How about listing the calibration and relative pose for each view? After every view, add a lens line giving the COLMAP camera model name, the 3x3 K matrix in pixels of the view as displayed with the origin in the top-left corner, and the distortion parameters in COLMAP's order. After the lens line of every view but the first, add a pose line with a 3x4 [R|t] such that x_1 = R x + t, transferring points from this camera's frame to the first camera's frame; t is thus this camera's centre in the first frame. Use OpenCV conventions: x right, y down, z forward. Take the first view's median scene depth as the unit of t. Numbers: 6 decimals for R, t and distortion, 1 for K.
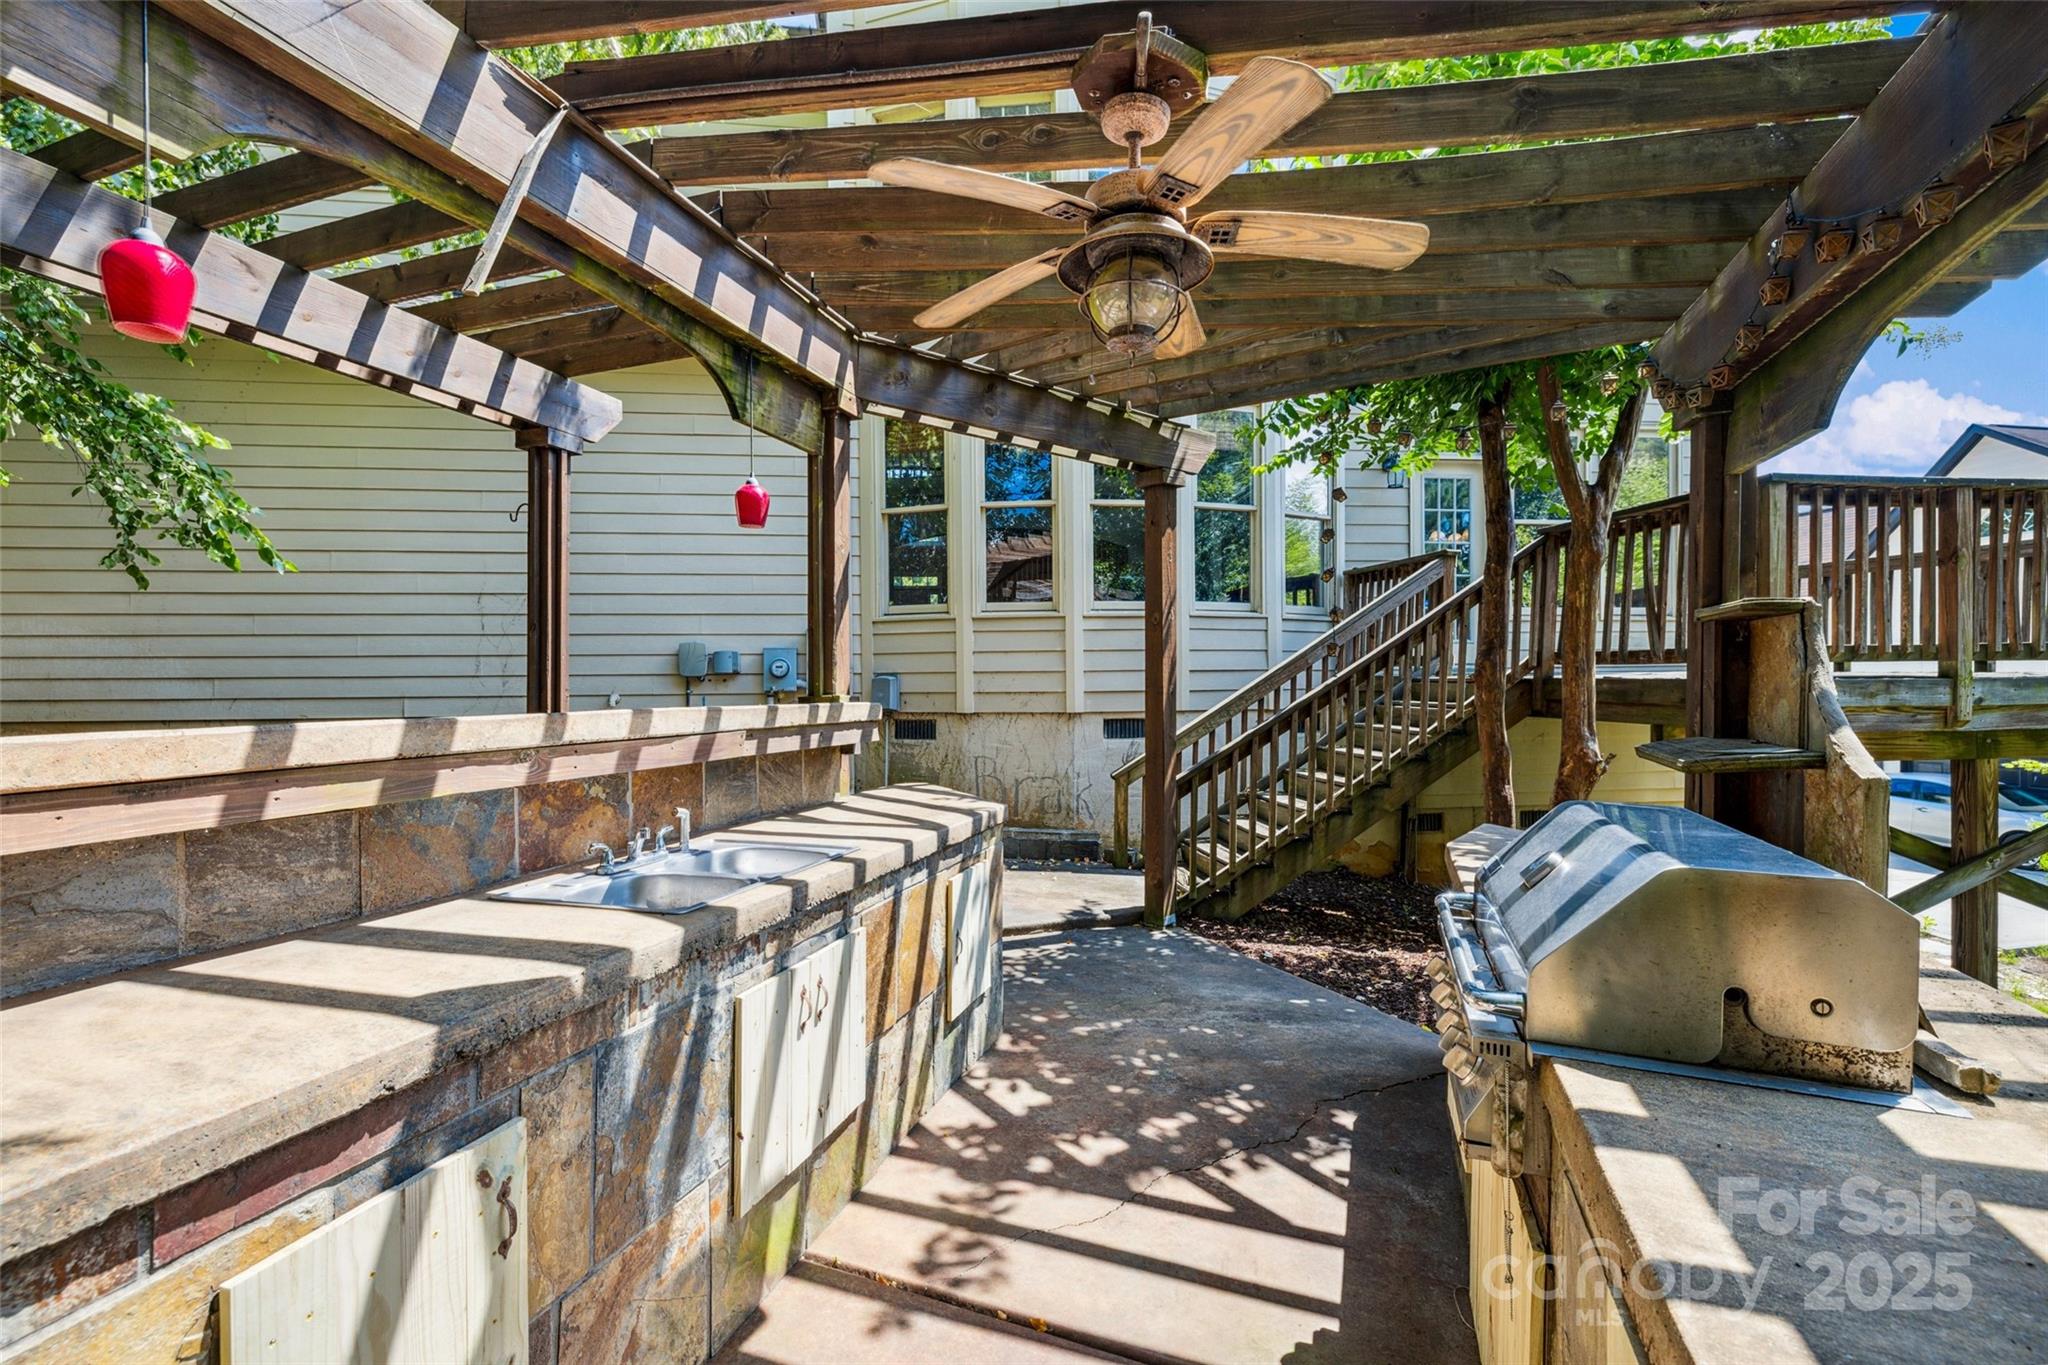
lens RADIAL K [[856.7, 0, 1021.1], [0, 856.7, 669.3], [0, 0, 1]] dist [0.001362, -0.000189]
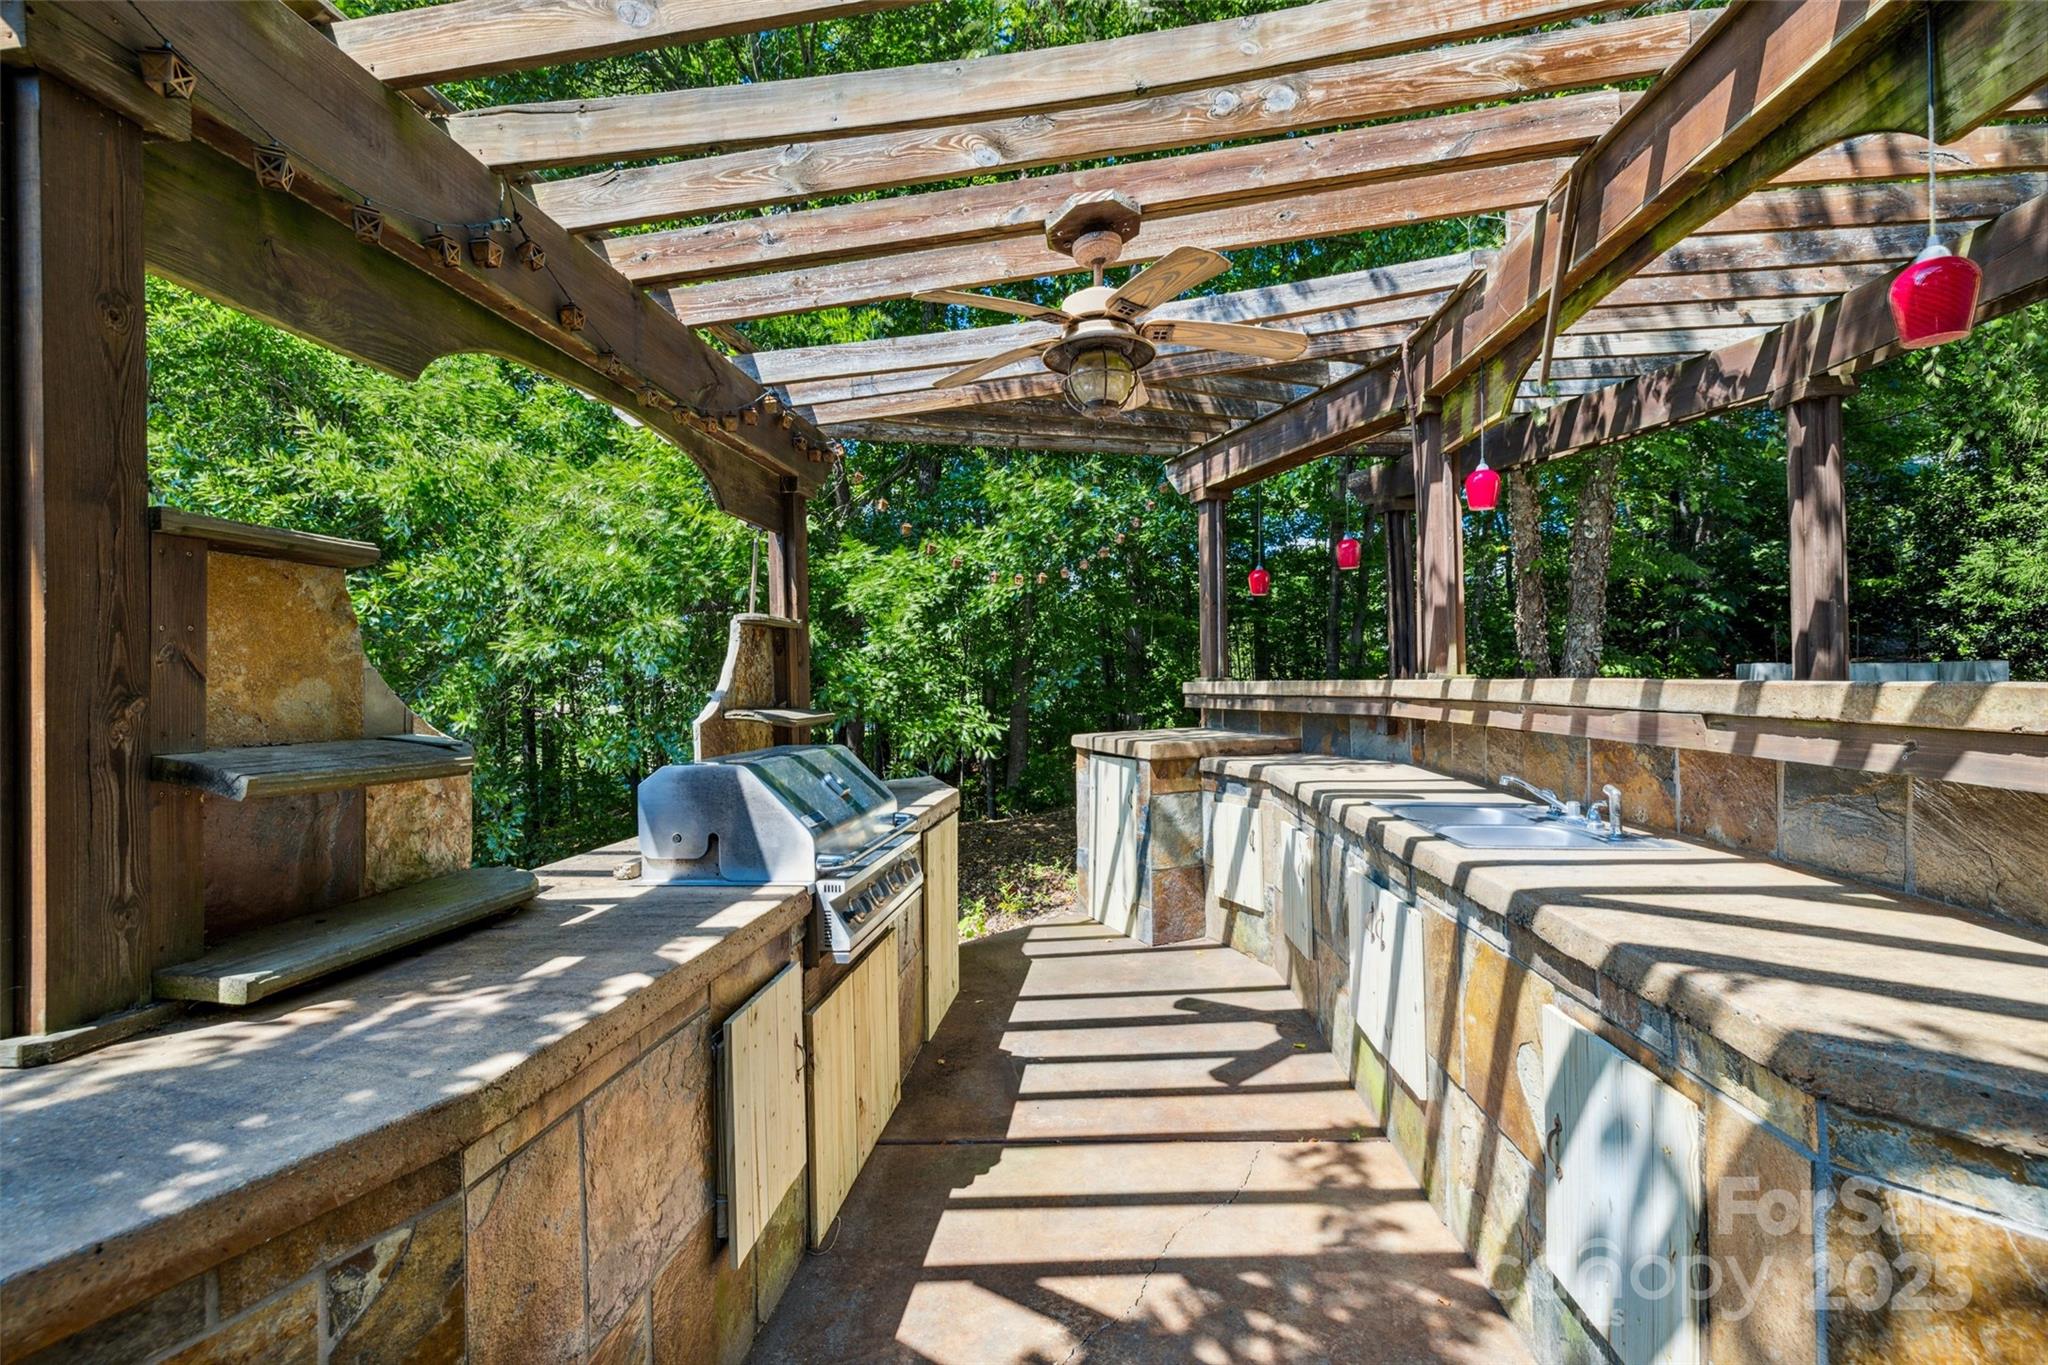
lens RADIAL K [[856.7, 0, 1021.1], [0, 856.7, 669.3], [0, 0, 1]] dist [0.001362, -0.000189]
pose [[-0.969940, 0.011513, -0.243073, 0.458437], [0.019108, 0.999399, -0.028910, 0.052098], [0.242595, -0.032685, -0.969577, 1.819876]]
